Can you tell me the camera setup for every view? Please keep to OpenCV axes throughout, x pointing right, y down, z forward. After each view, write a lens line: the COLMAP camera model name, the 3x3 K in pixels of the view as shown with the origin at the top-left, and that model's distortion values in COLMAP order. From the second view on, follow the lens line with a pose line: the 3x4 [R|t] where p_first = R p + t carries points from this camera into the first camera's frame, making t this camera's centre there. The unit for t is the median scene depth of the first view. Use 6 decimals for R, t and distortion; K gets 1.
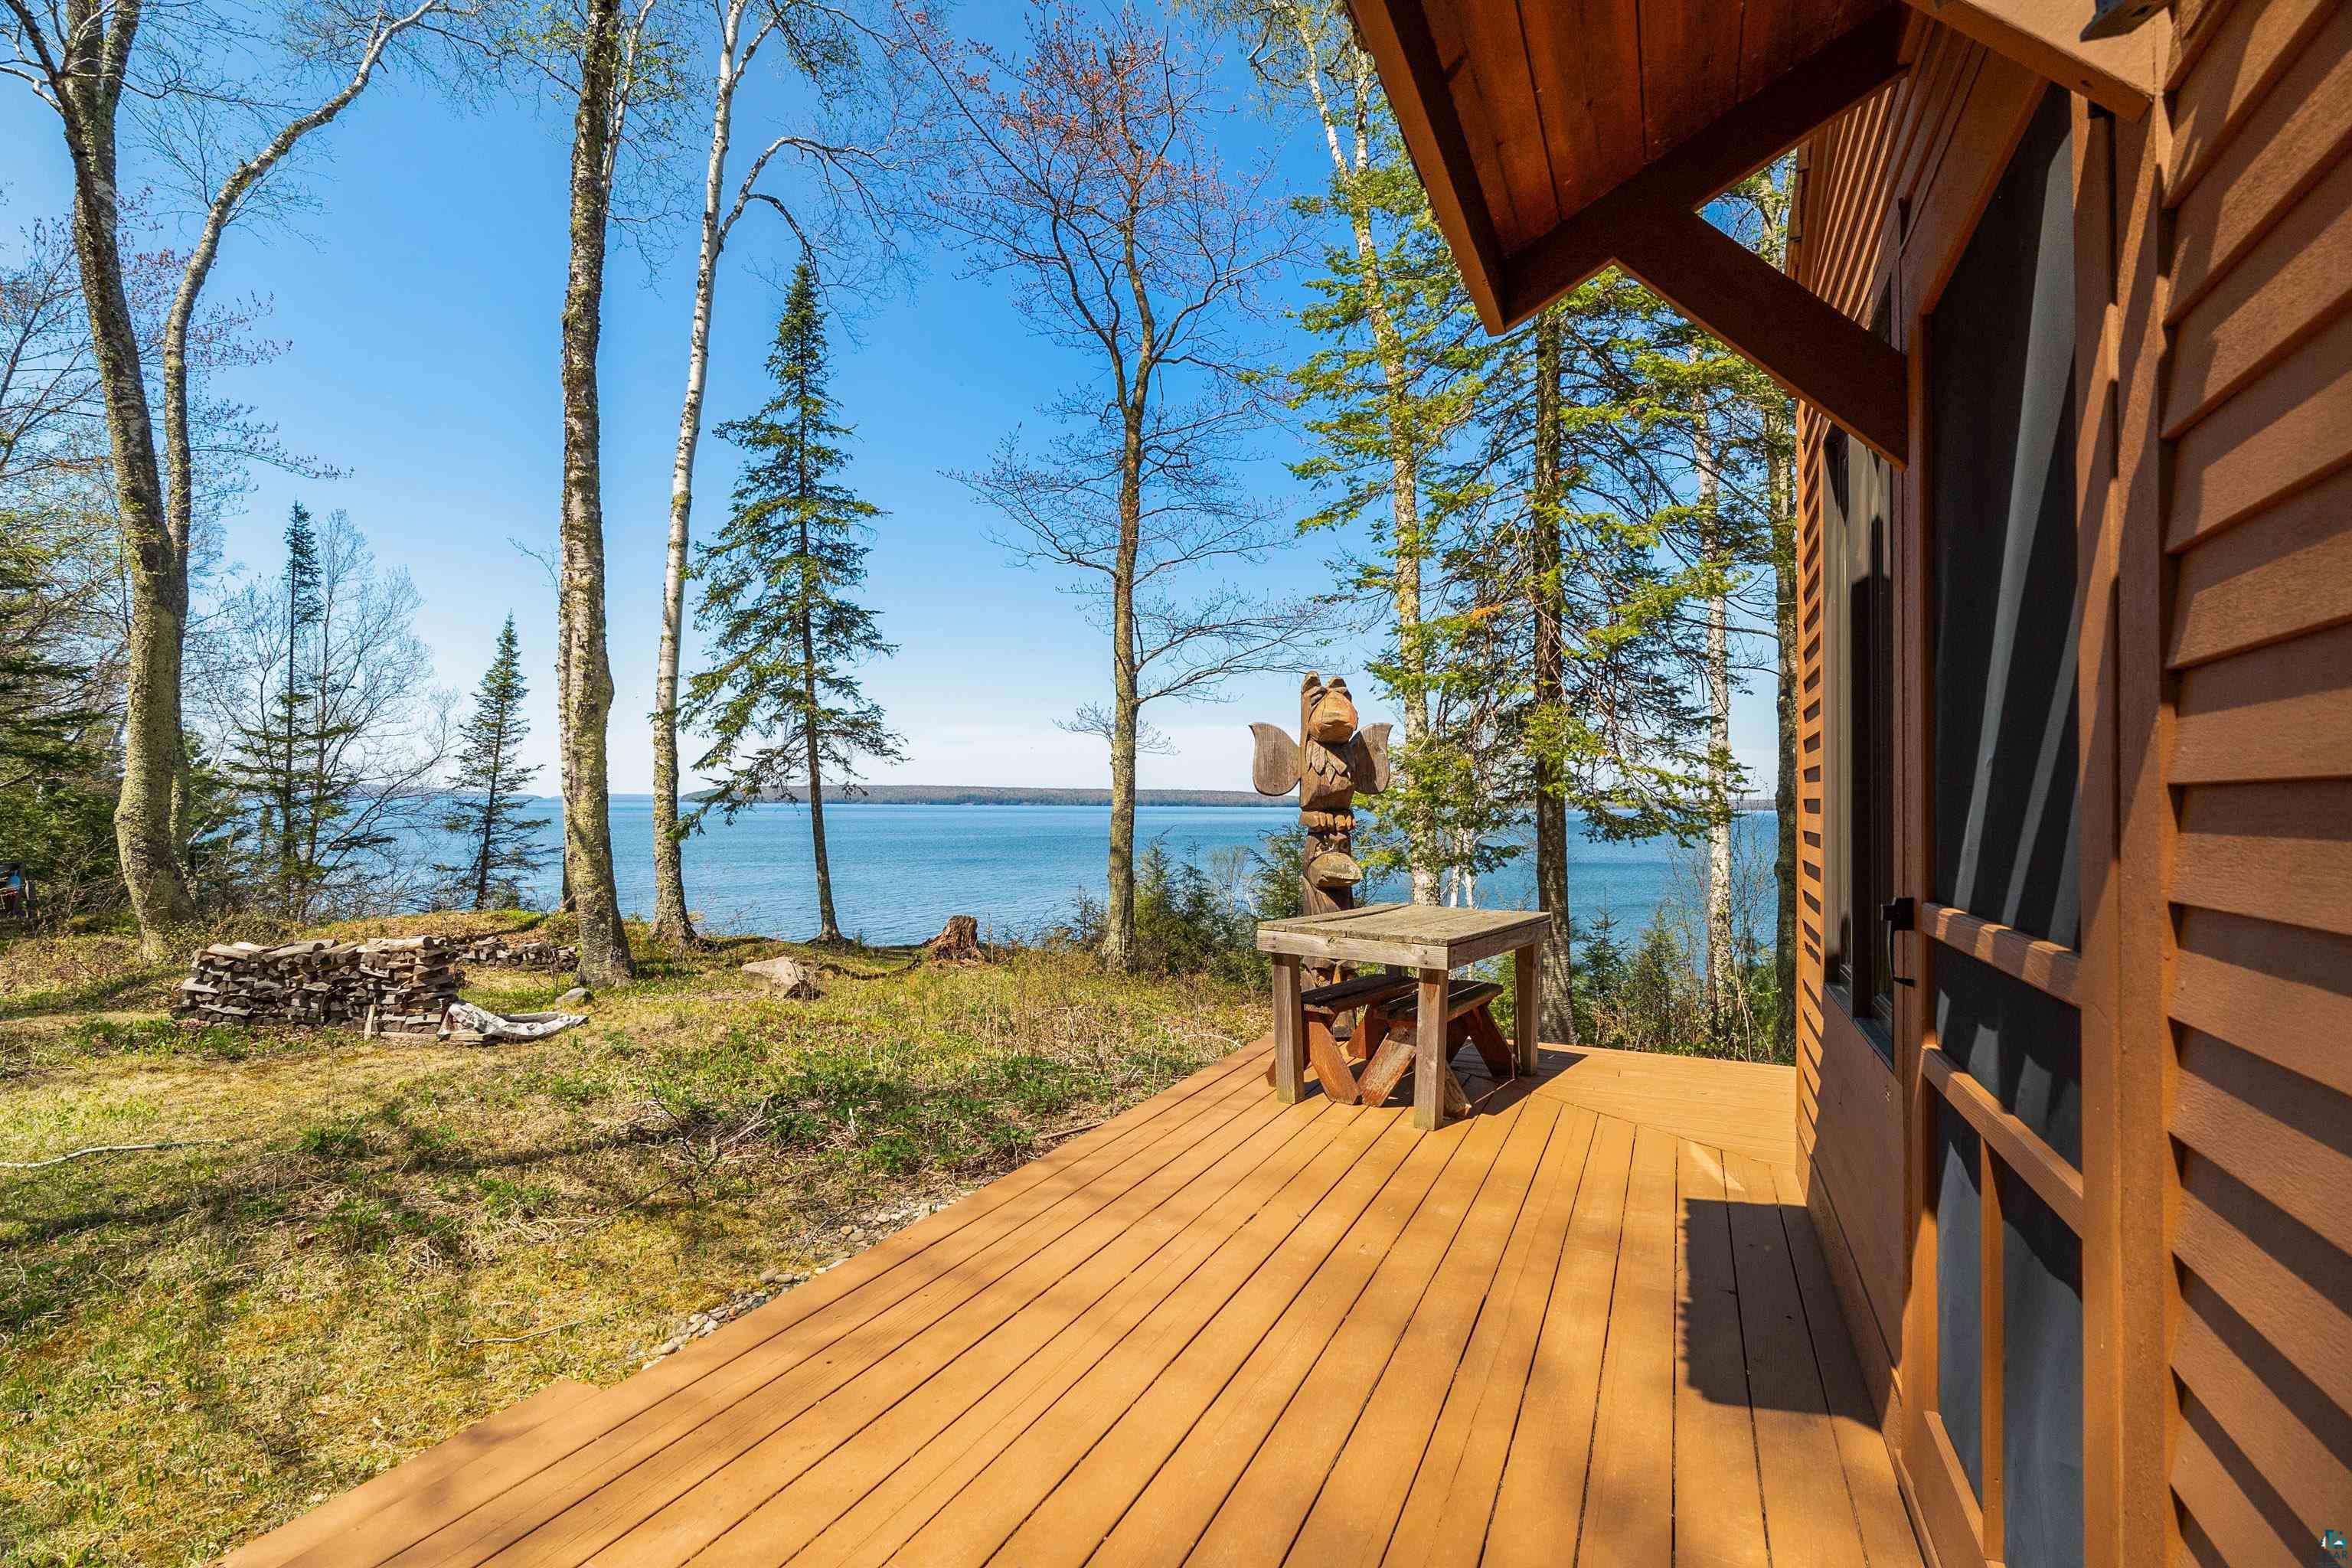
lens RADIAL K [[1068.9, 0, 1180.4], [0, 1068.9, 795.7], [0, 0, 1]] dist [0.001176, 0.000219]
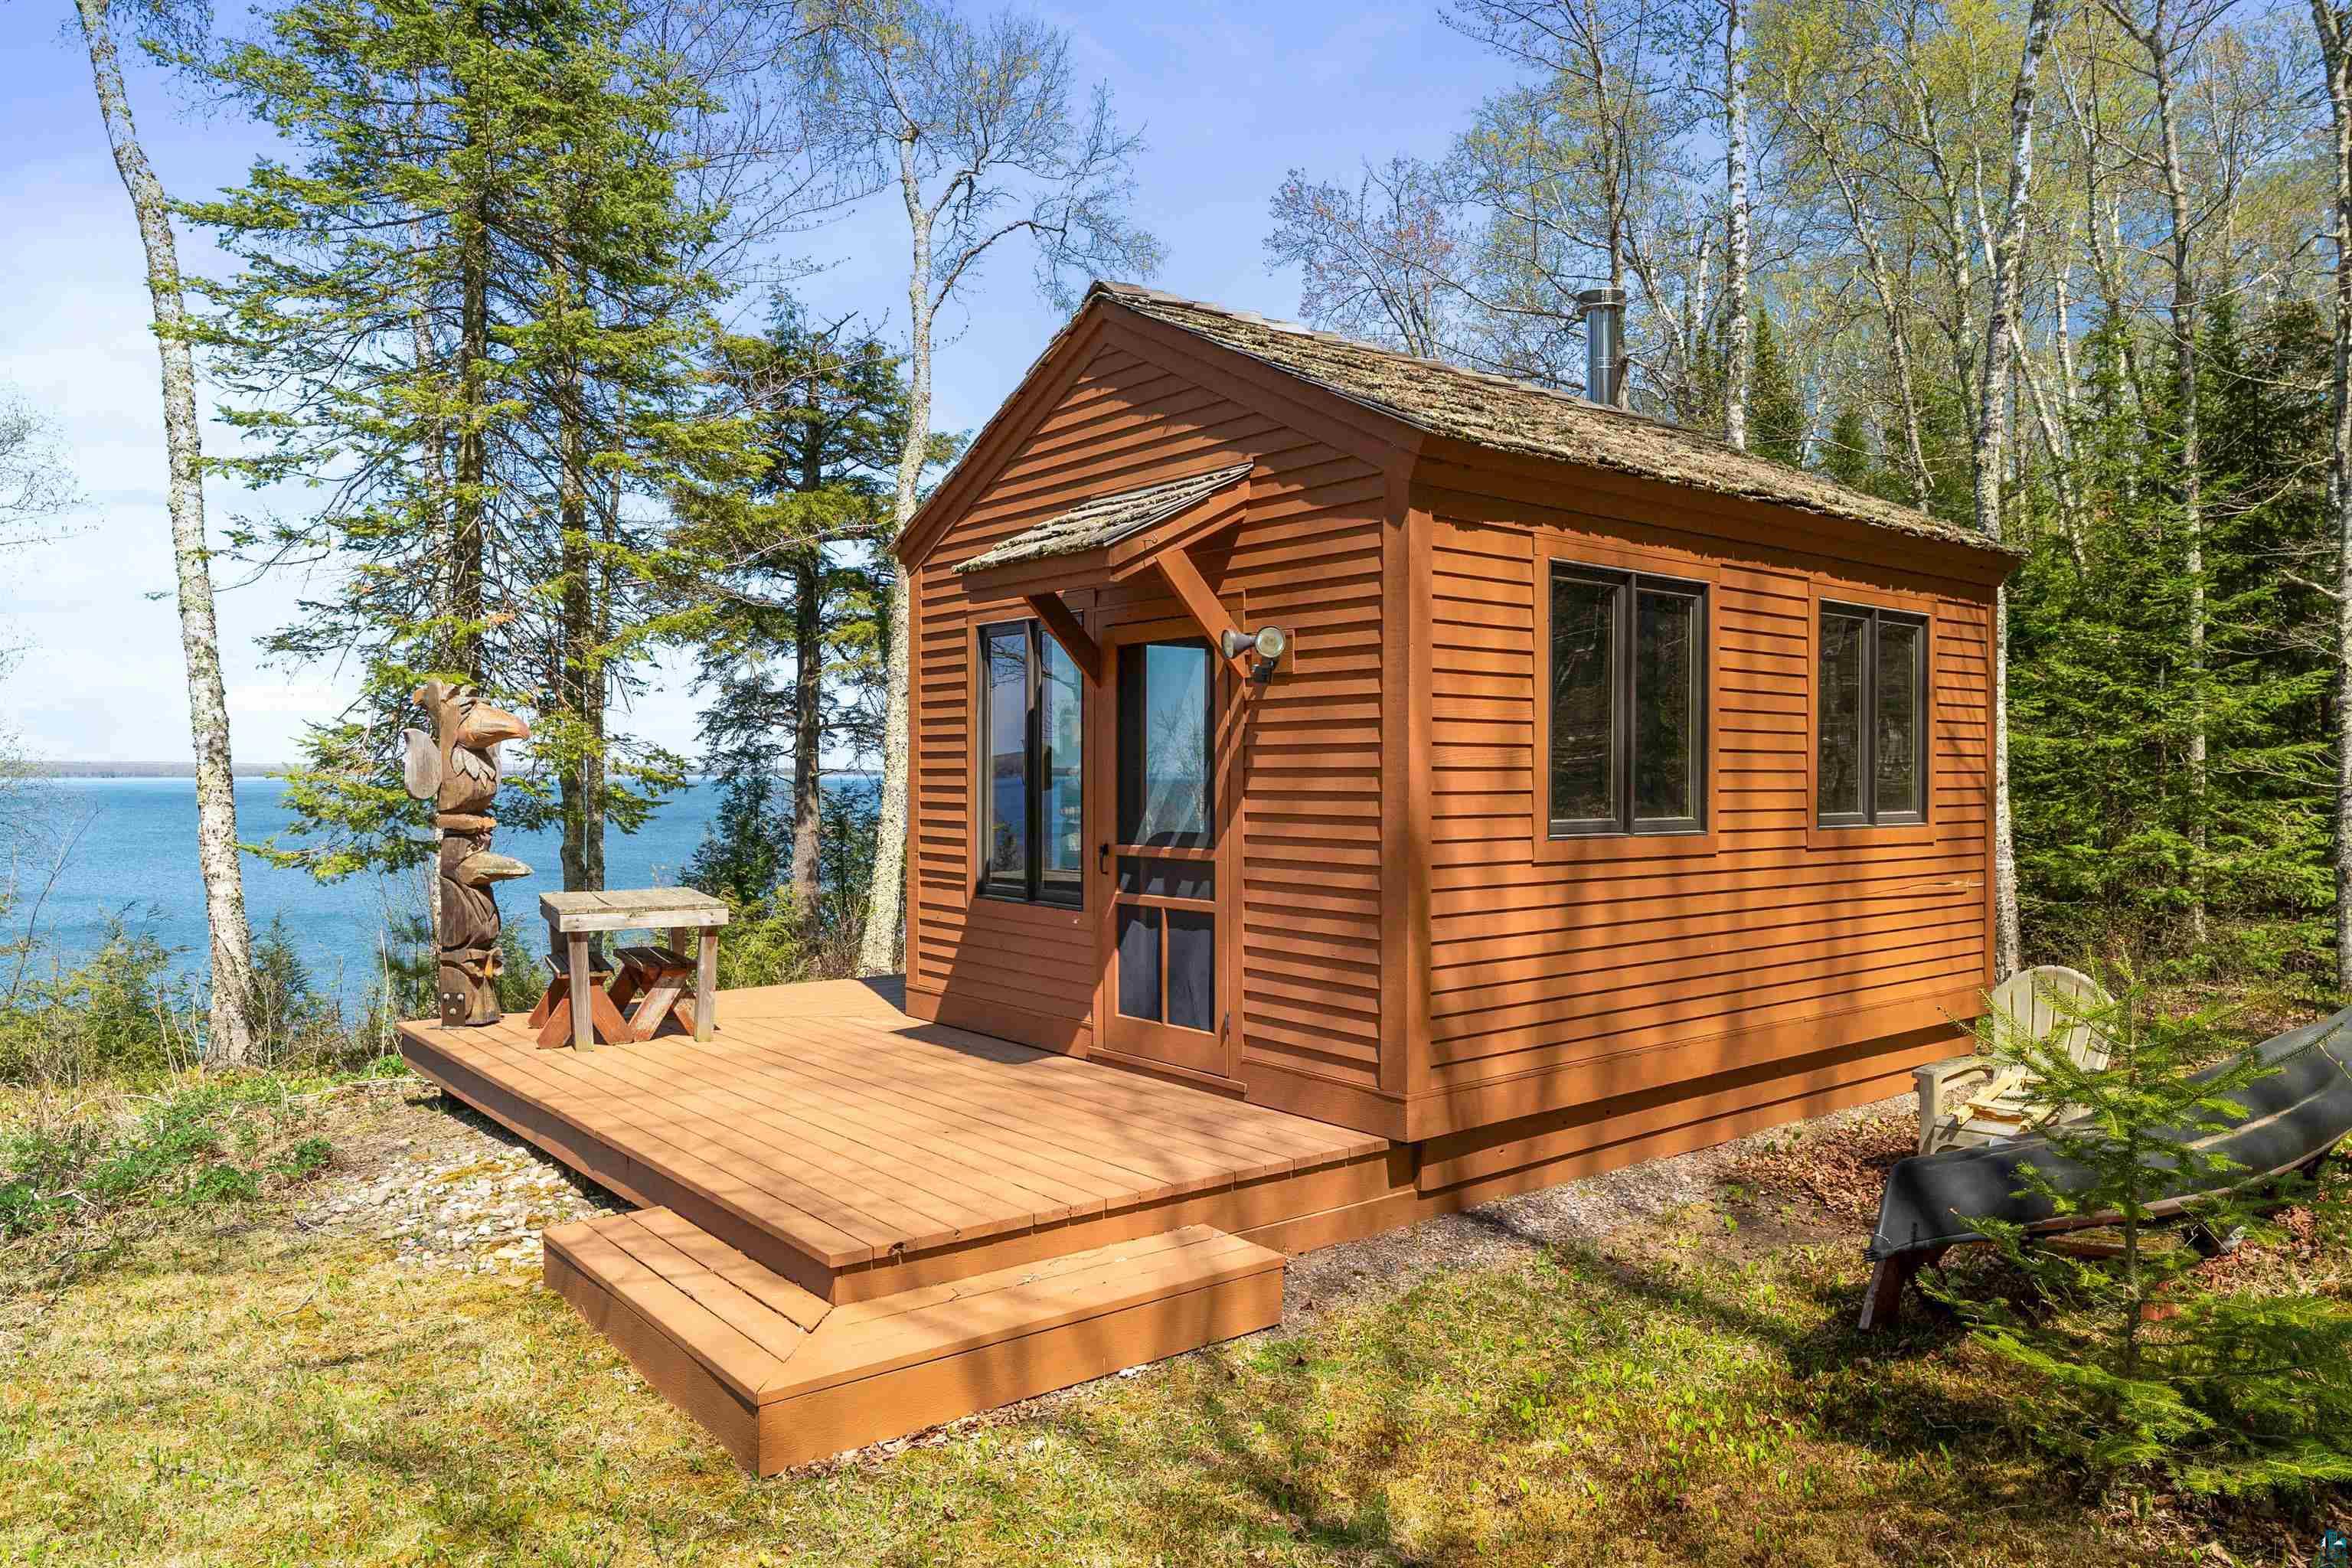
lens RADIAL K [[1537.4, 0, 1180.1], [0, 1537.4, 775.1], [0, 0, 1]] dist [0.000331, 0.000000]
pose [[0.437627, -0.014282, 0.899043, -1.234968], [-0.000529, 0.999870, 0.016142, -0.064963], [-0.899157, -0.007540, 0.437562, -0.414540]]
